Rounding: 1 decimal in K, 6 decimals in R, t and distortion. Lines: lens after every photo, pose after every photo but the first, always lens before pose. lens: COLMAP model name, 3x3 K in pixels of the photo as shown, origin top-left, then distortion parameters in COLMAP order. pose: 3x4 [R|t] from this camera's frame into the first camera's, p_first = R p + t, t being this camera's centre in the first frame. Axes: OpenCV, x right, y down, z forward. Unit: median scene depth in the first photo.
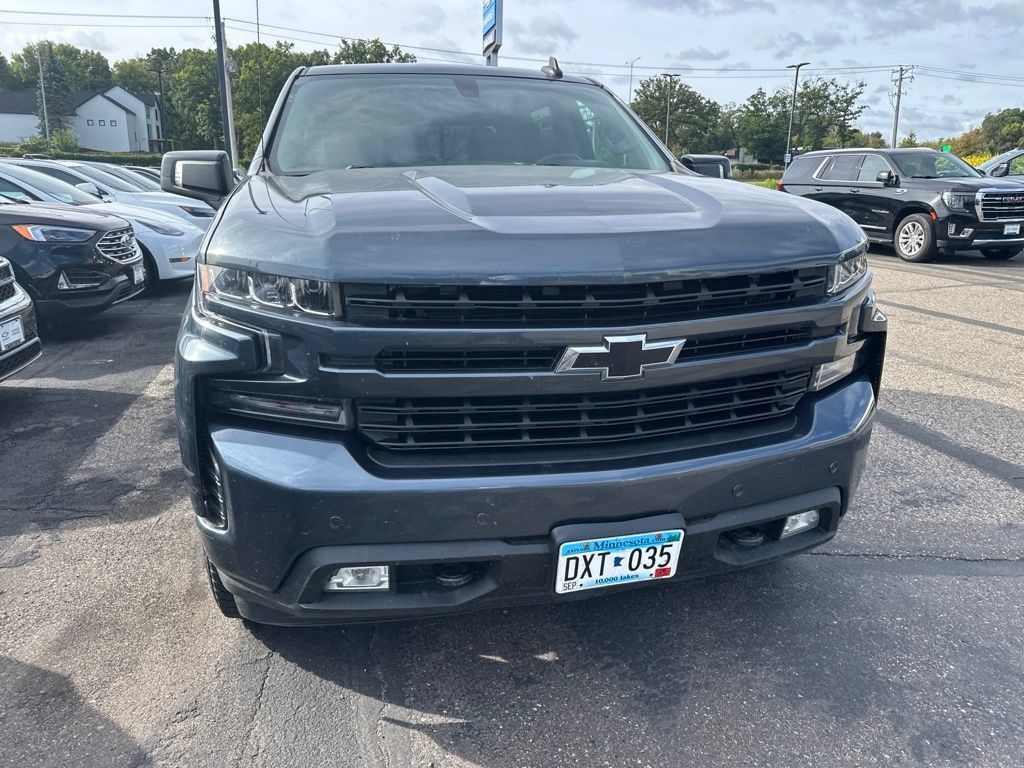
lens RADIAL K [[729.5, 0, 522.0], [0, 729.5, 363.1], [0, 0, 1]] dist [0.022278, -0.030197]
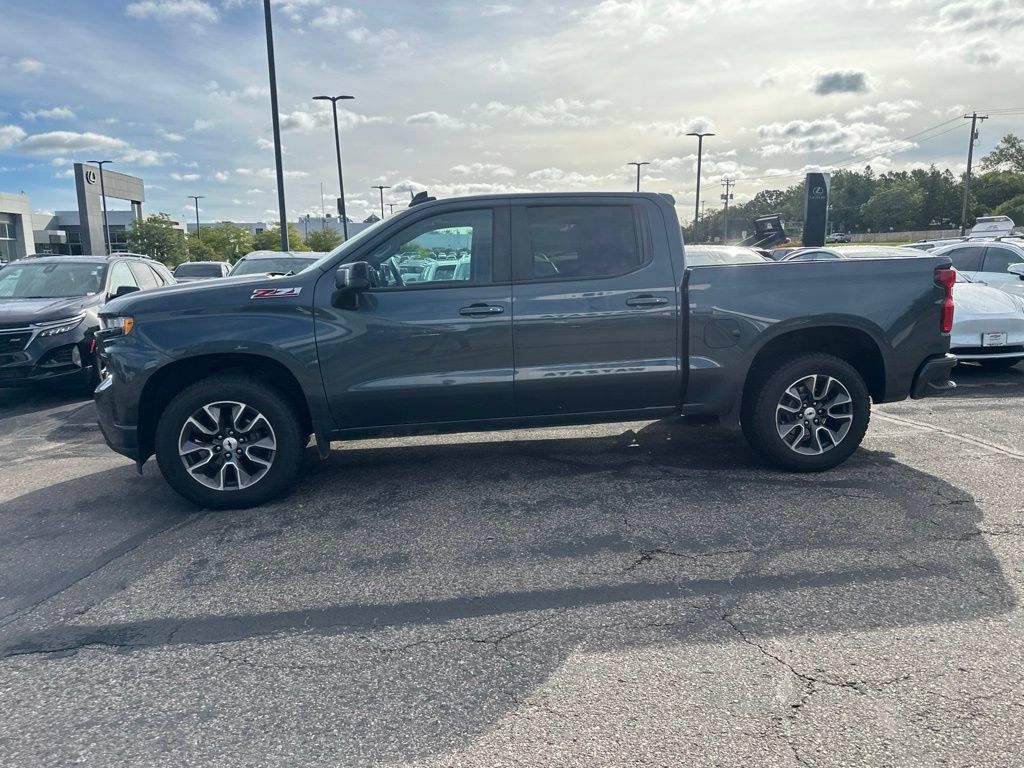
lens RADIAL K [[720.9, 0, 516.2], [0, 720.9, 365.7], [0, 0, 1]] dist [0.065936, -0.084227]
pose [[-0.117834, 0.136862, -0.983557, 2.705012], [-0.221691, 0.961834, 0.160399, -0.690045], [0.967971, 0.236947, -0.082996, 2.615804]]
